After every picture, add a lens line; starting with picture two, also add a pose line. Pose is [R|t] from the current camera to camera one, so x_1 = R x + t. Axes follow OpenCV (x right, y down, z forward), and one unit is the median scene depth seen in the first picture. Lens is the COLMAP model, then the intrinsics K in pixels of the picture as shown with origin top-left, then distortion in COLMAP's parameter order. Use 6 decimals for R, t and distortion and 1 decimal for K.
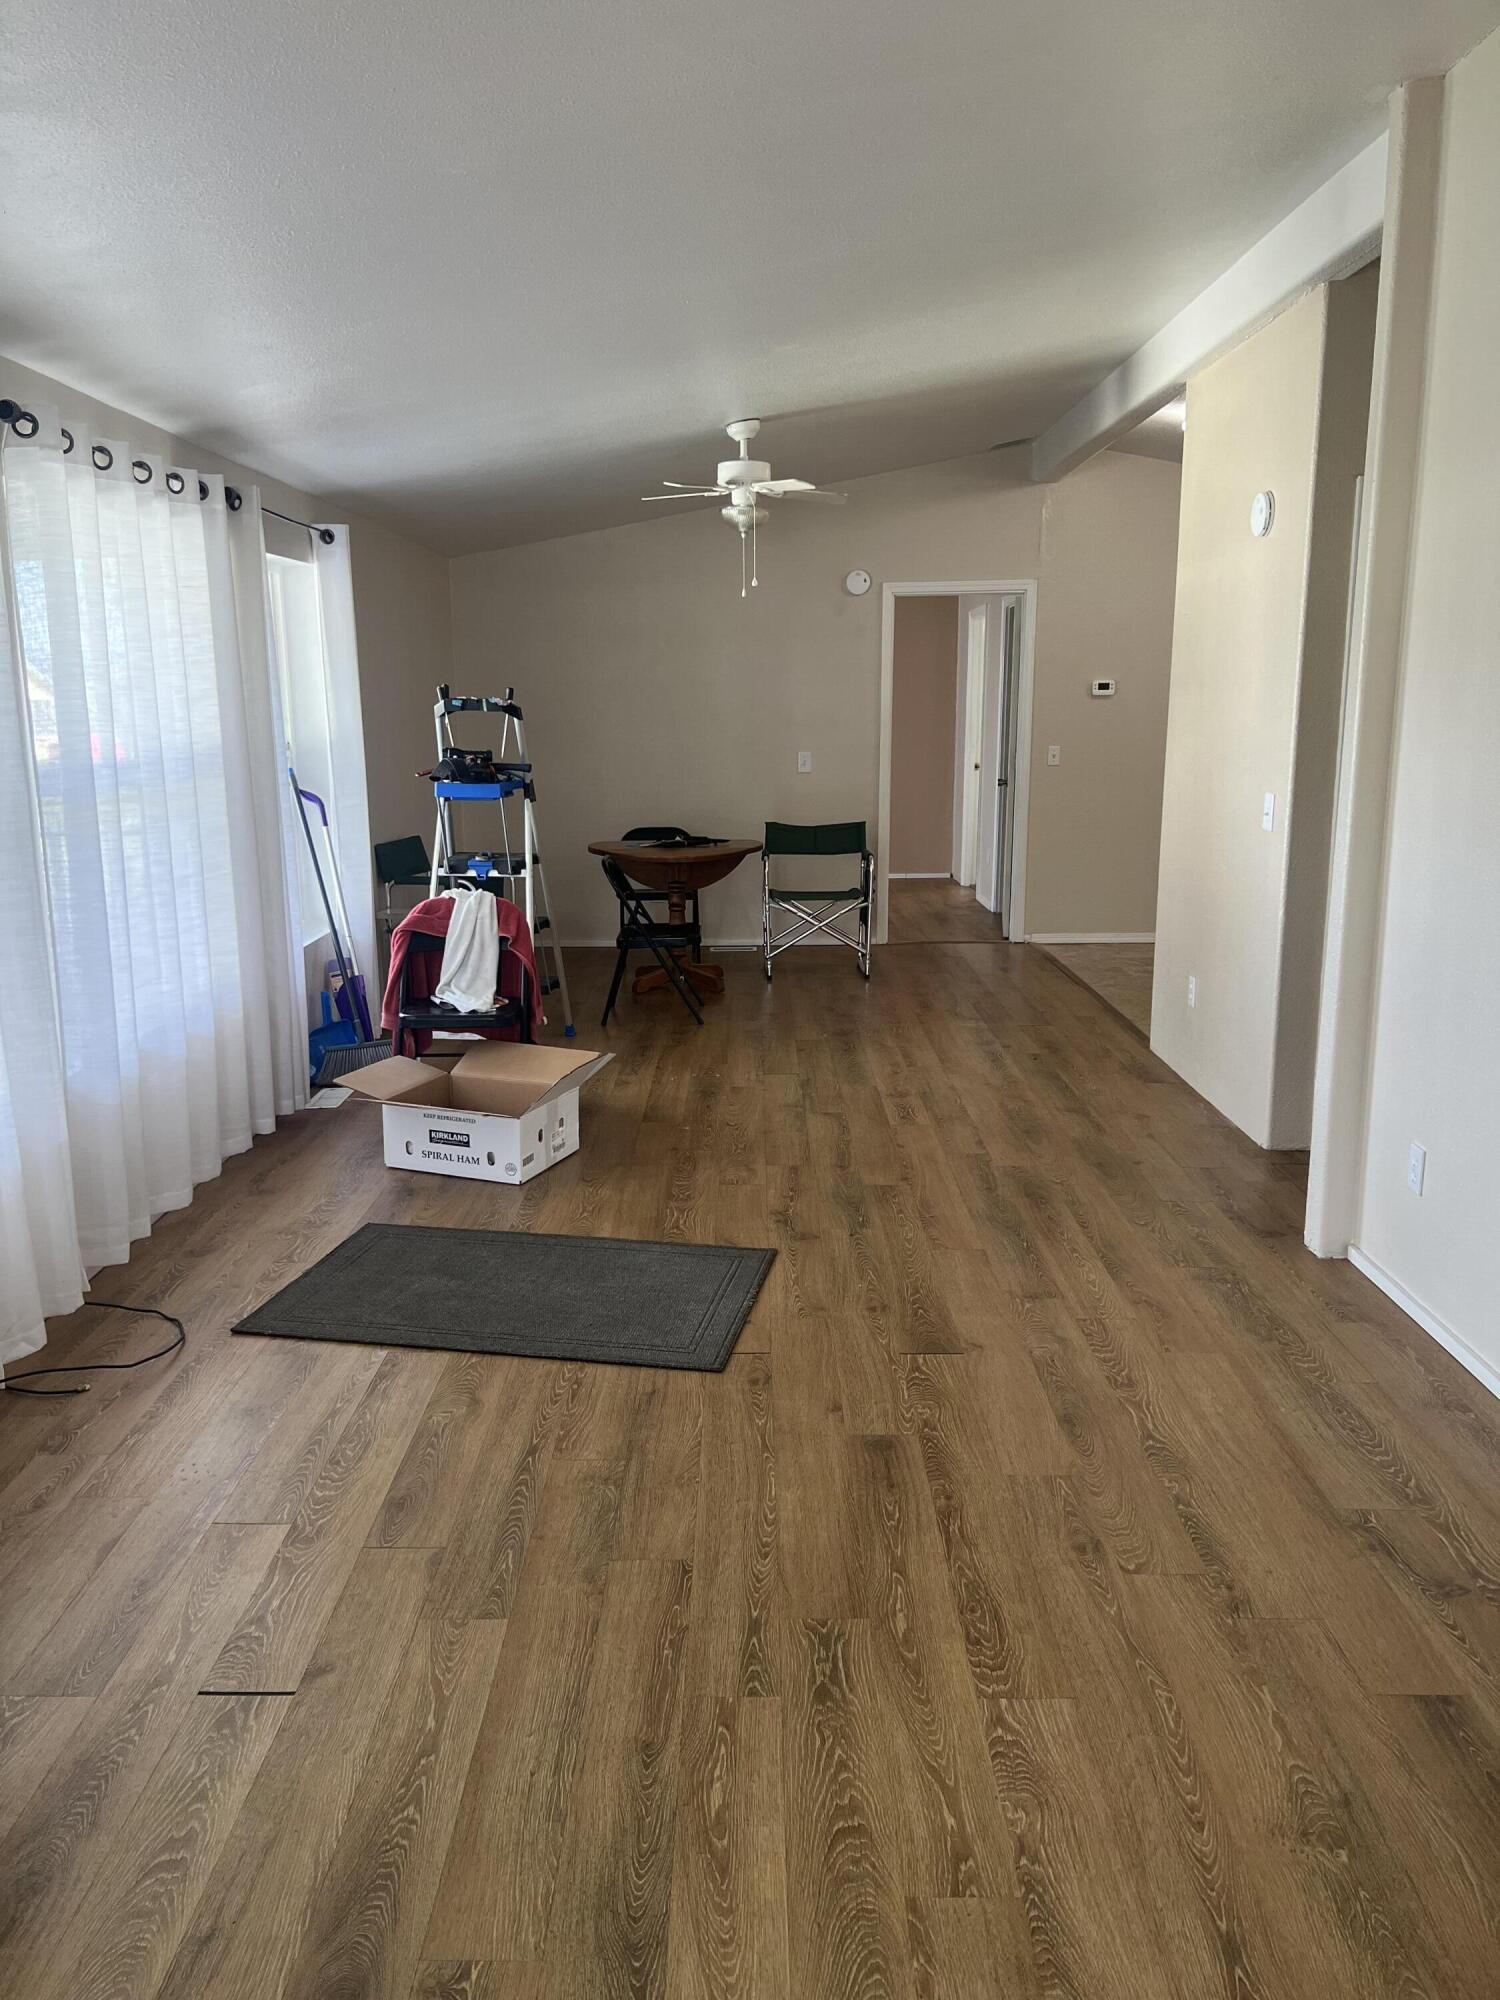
lens RADIAL K [[1498.6, 0, 724.2], [0, 1498.6, 1004.4], [0, 0, 1]] dist [0.063804, -0.080622]
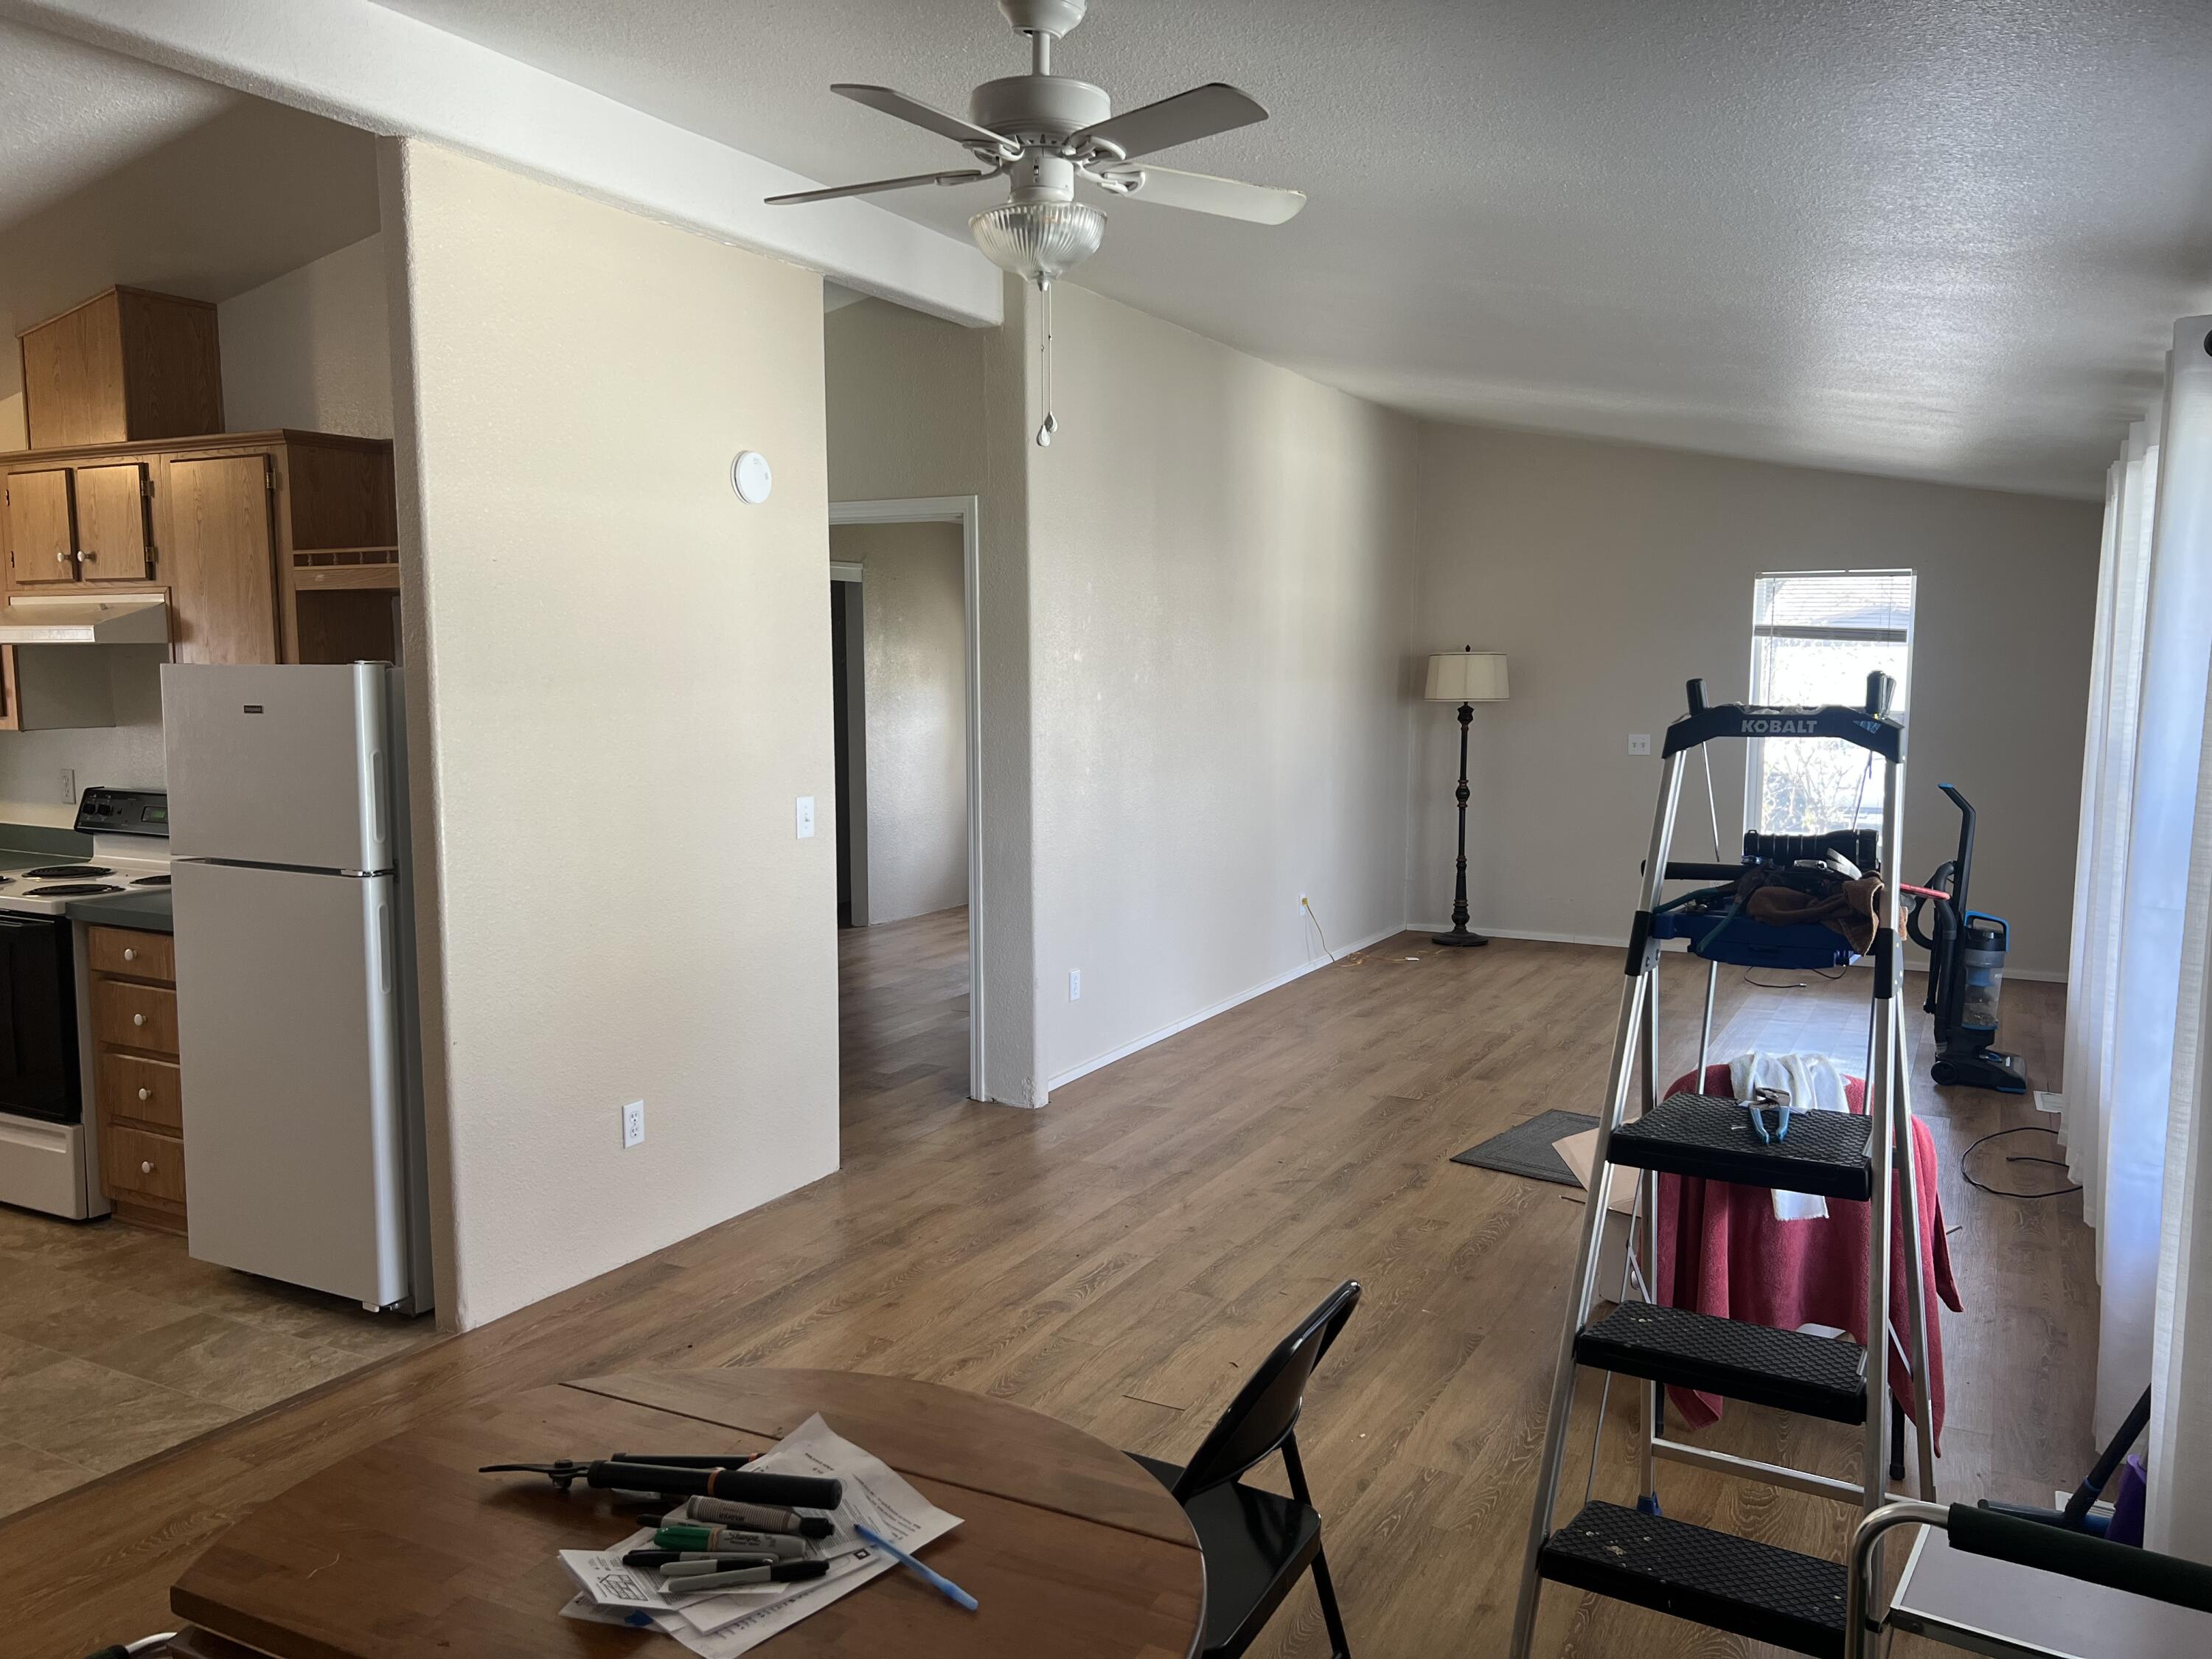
lens RADIAL K [[1657.5, 0, 1114.9], [0, 1657.5, 842.5], [0, 0, 1]] dist [0.063804, -0.080622]
pose [[-0.890872, -0.043610, 0.452156, -0.260609], [0.096752, 0.954324, 0.282674, -0.389987], [-0.443831, 0.295573, -0.845961, 1.836526]]
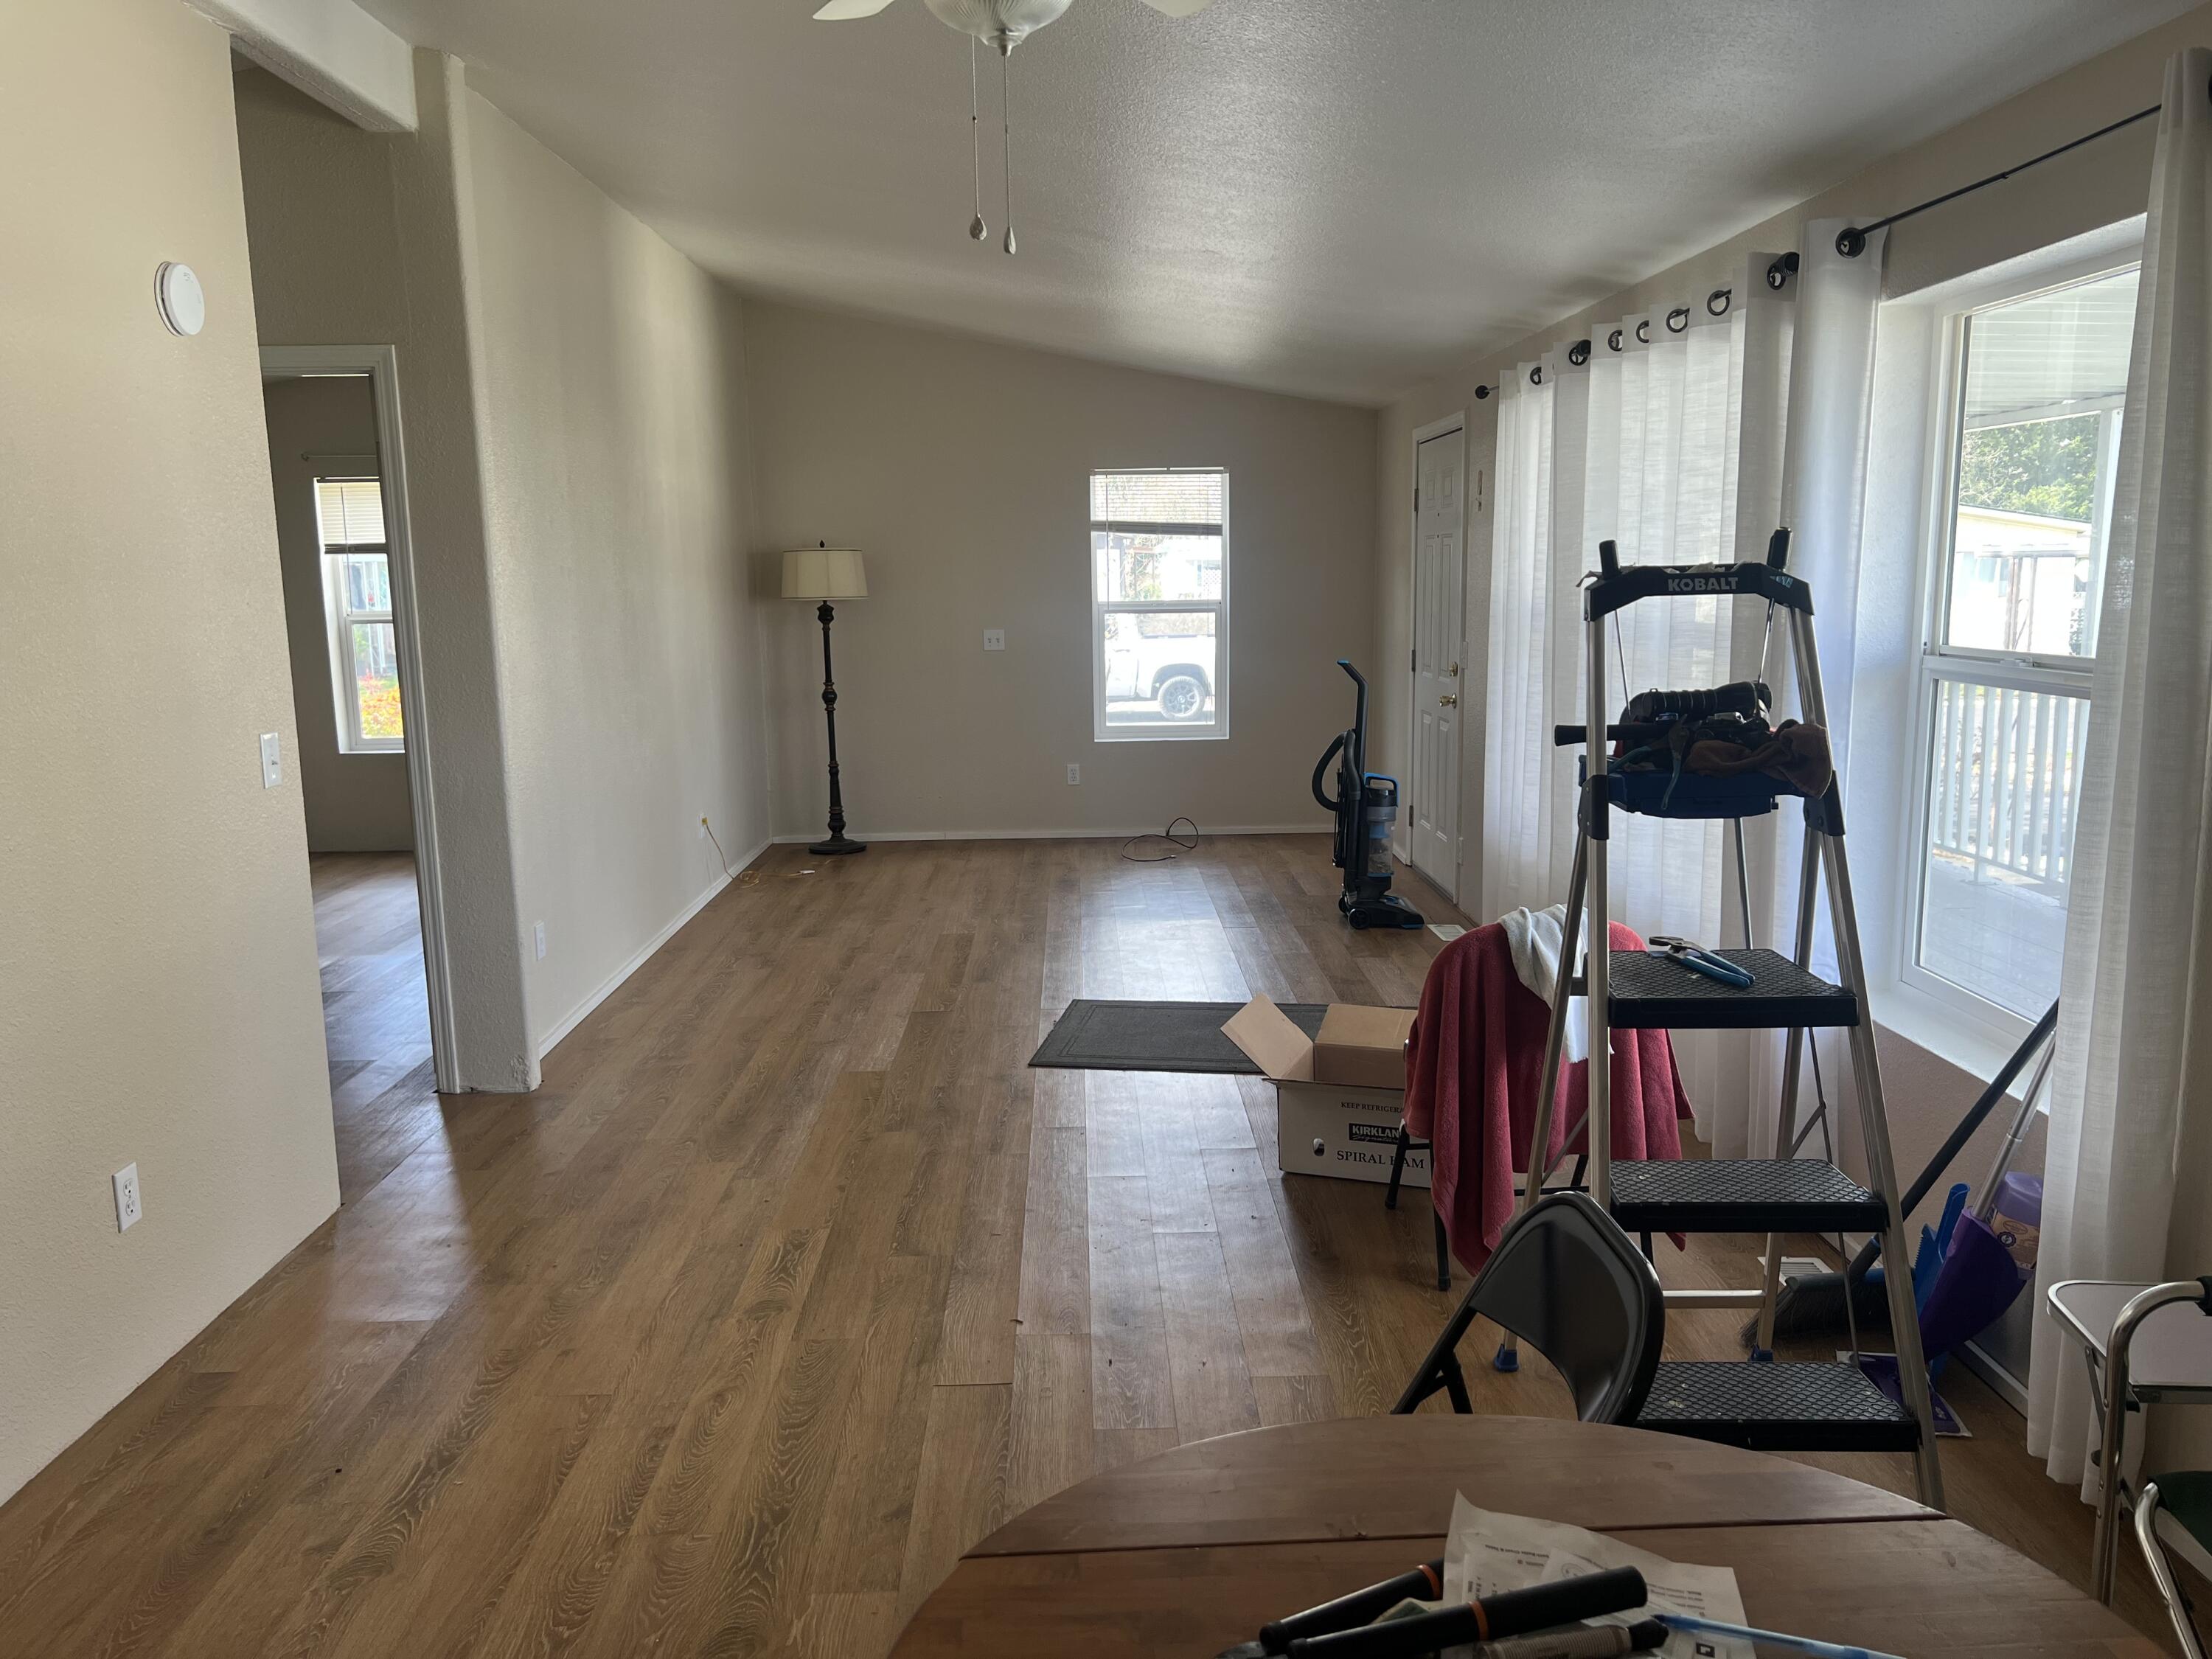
lens RADIAL K [[1657.5, 0, 1107.1], [0, 1657.5, 836.7], [0, 0, 1]] dist [0.063804, -0.080622]
pose [[-0.999009, 0.028800, -0.033936, 0.011973], [0.014710, 0.933233, 0.358971, -0.375961], [0.042008, 0.358116, -0.932732, 1.811059]]
